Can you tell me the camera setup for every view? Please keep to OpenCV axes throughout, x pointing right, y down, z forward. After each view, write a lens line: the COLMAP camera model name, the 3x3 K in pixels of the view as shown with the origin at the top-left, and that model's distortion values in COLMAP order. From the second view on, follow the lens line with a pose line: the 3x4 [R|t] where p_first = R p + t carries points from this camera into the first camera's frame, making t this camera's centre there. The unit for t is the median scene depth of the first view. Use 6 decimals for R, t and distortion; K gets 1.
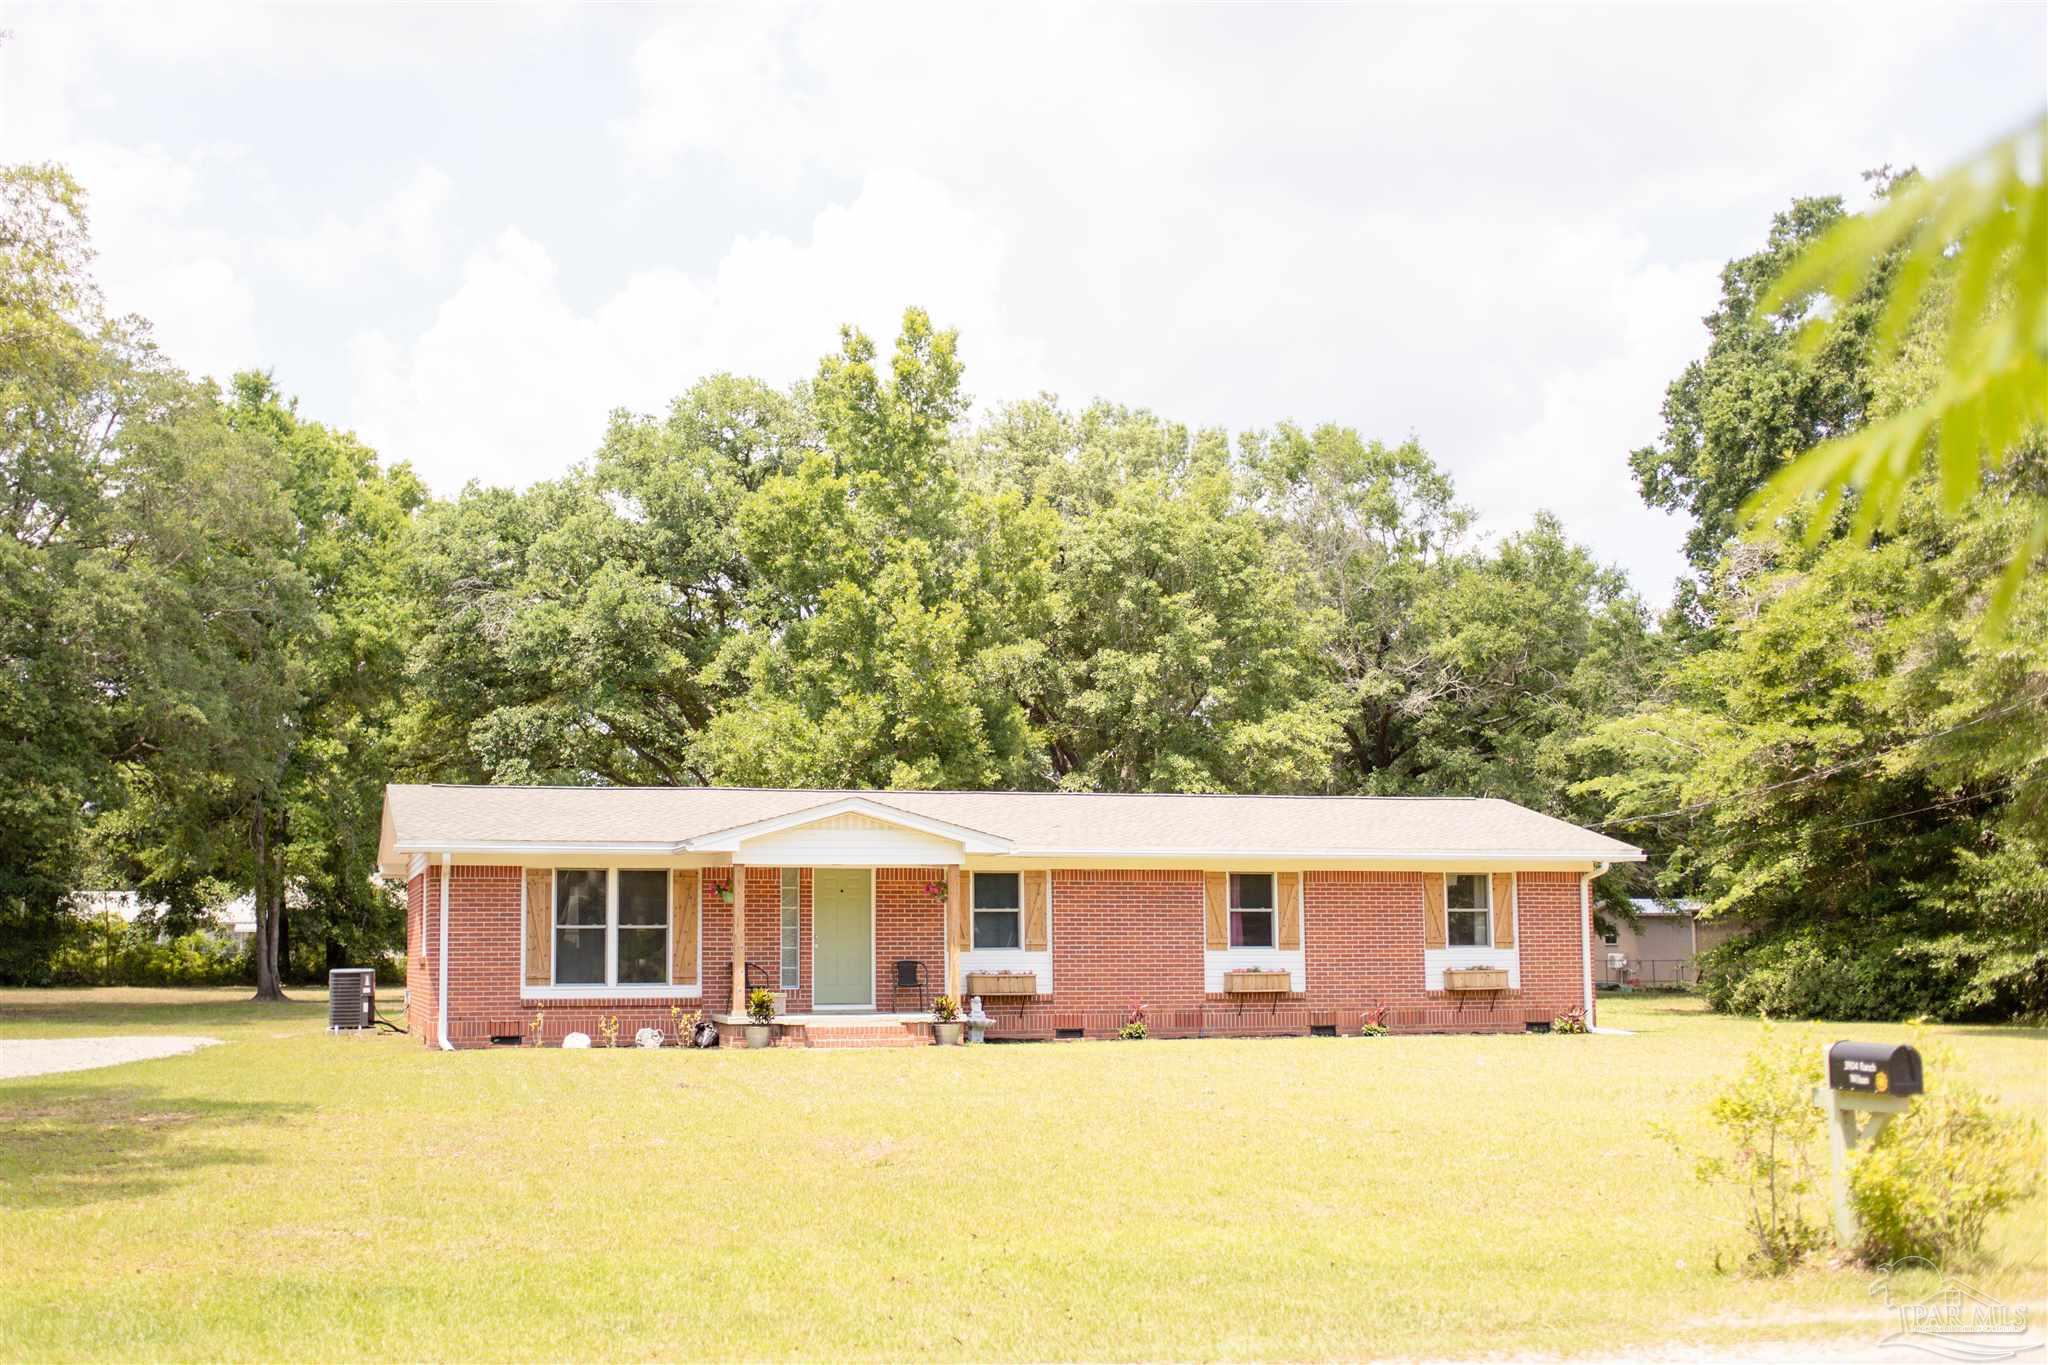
lens RADIAL K [[2171.4, 0, 1022.0], [0, 2171.4, 644.0], [0, 0, 1]] dist [-0.052544, 0.001913]
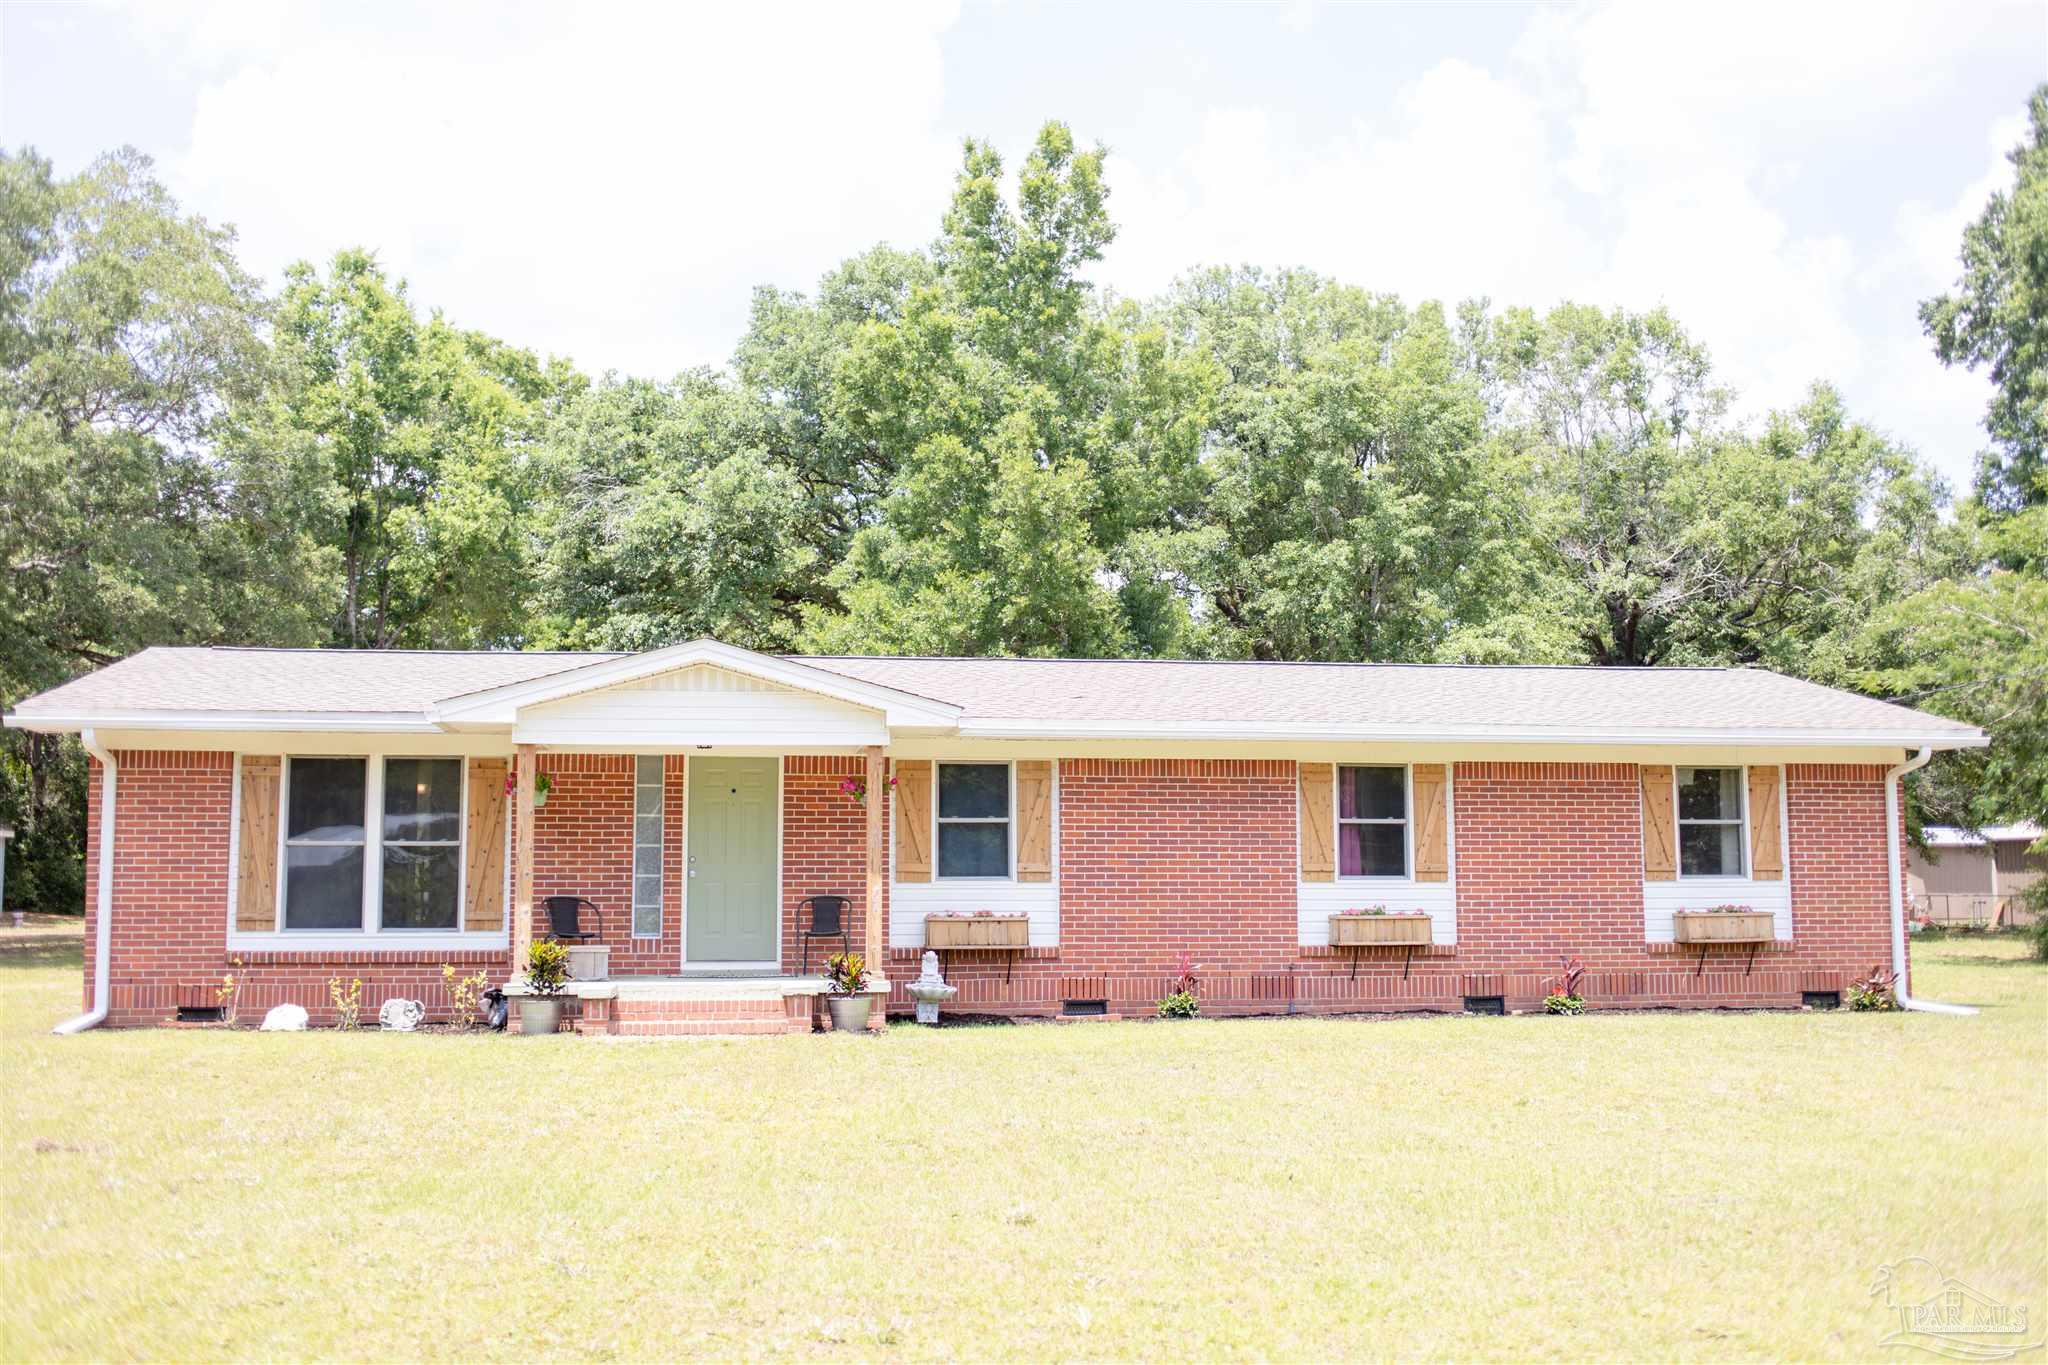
lens RADIAL K [[2171.4, 0, 1022.0], [0, 2171.4, 644.0], [0, 0, 1]] dist [-0.052544, 0.001913]
pose [[0.993227, -0.010252, -0.115735, 0.074315], [0.013732, 0.999476, 0.029308, 0.046646], [0.115374, -0.030699, 0.992848, 0.324564]]
